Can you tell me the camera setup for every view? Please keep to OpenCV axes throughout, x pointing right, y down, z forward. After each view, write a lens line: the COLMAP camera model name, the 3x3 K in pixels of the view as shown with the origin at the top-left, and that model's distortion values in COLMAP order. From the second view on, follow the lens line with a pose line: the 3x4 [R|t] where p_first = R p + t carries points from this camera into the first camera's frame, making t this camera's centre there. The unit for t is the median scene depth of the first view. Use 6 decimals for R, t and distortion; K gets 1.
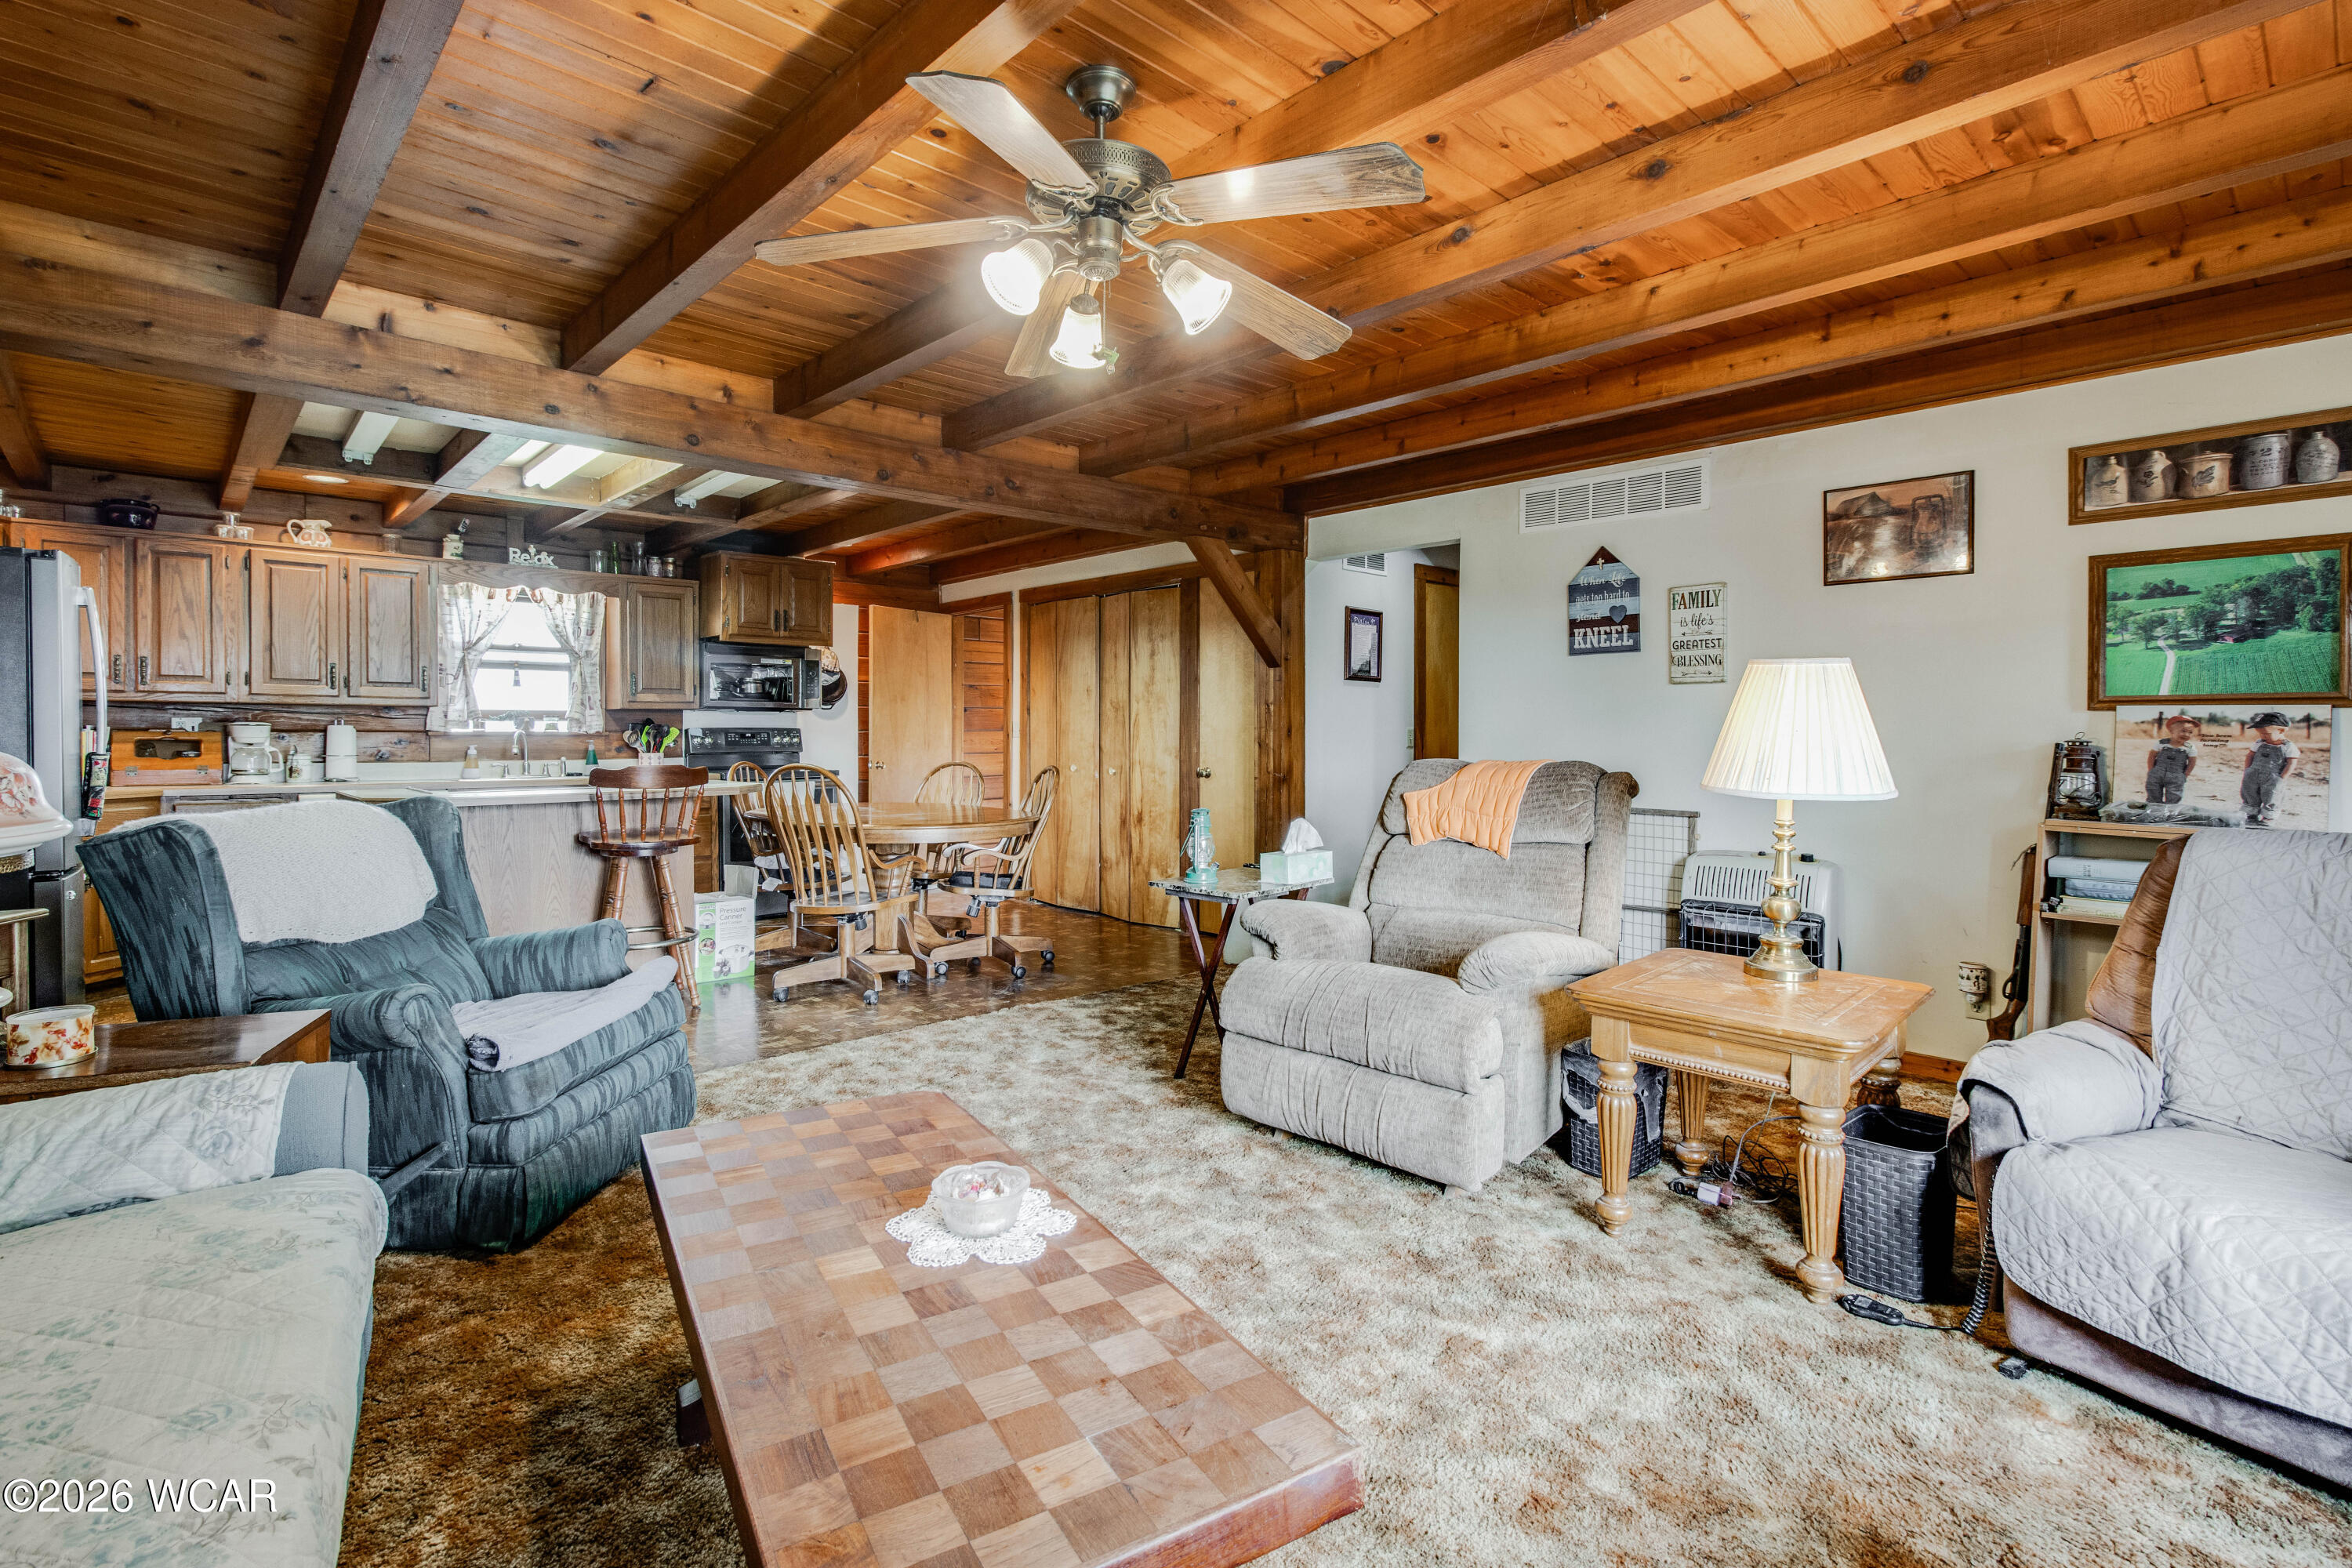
lens RADIAL K [[1121.1, 0, 1168.2], [0, 1121.1, 744.9], [0, 0, 1]] dist [0.002794, -0.000078]
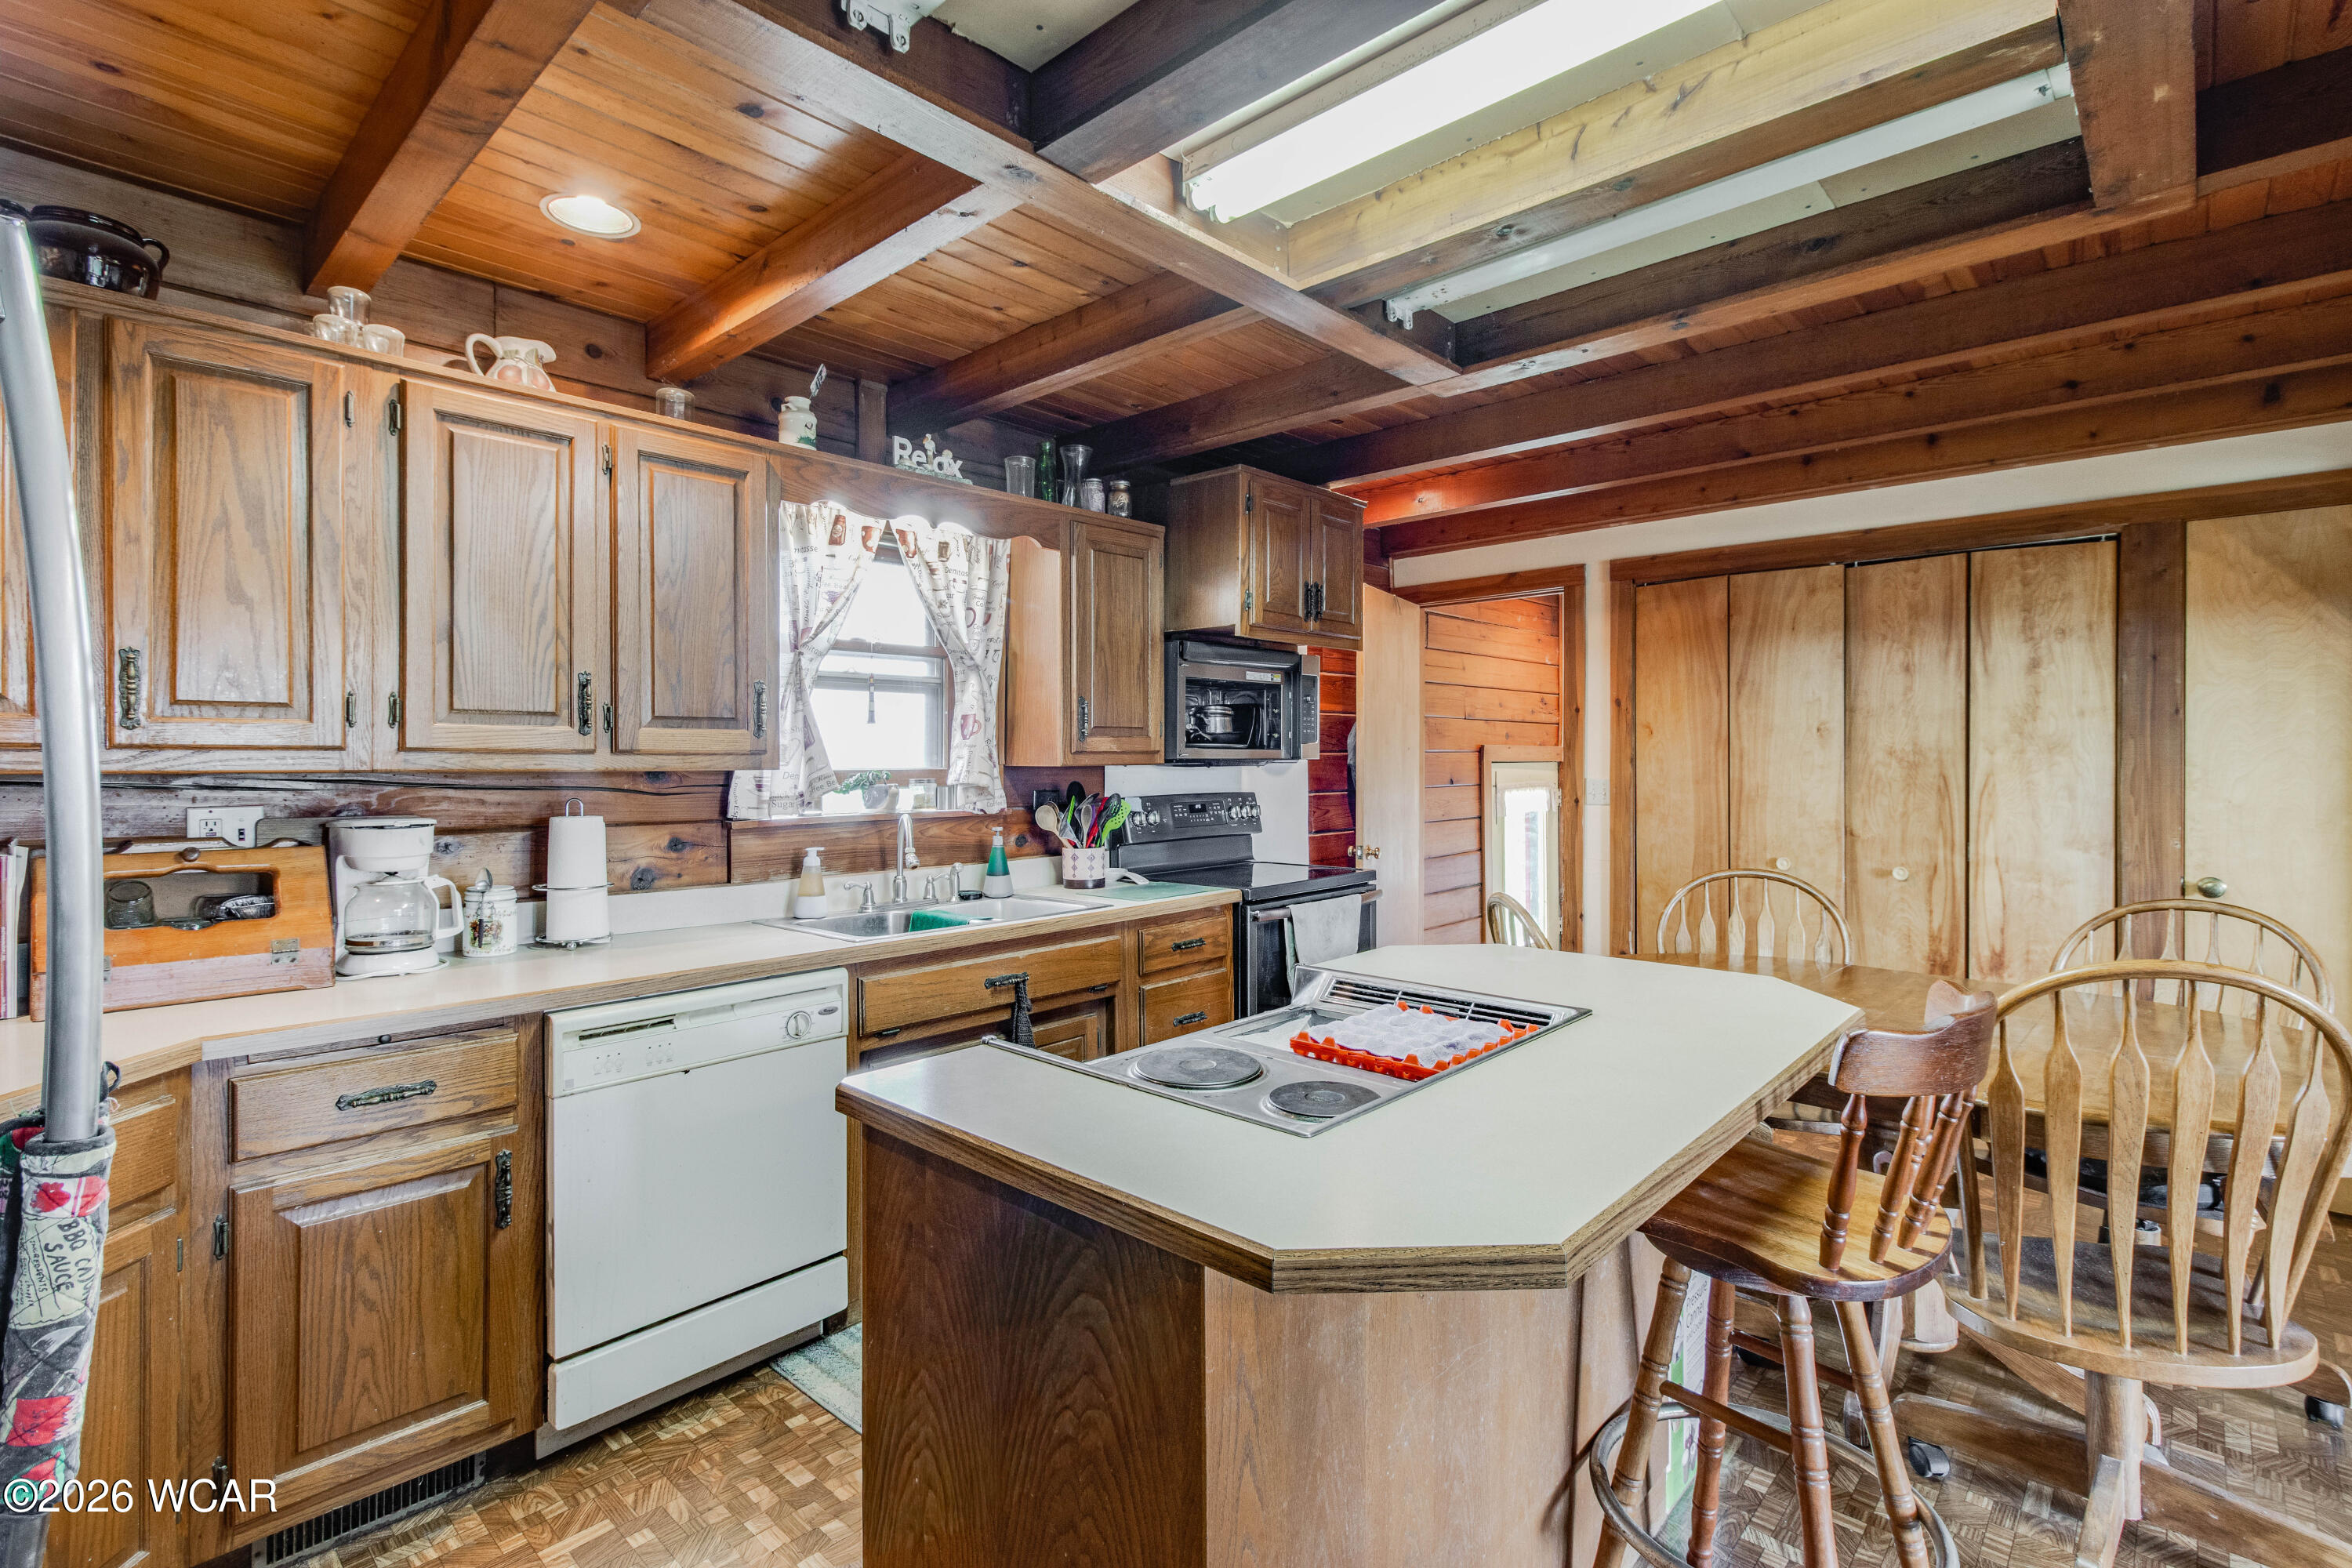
lens RADIAL K [[1121.1, 0, 1175.9], [0, 1121.1, 767.3], [0, 0, 1]] dist [0.002794, -0.000078]
pose [[0.995991, -0.003746, 0.089377, -0.514455], [0.003806, 0.999993, -0.000499, -0.033469], [-0.089374, 0.000837, 0.995998, 0.515616]]
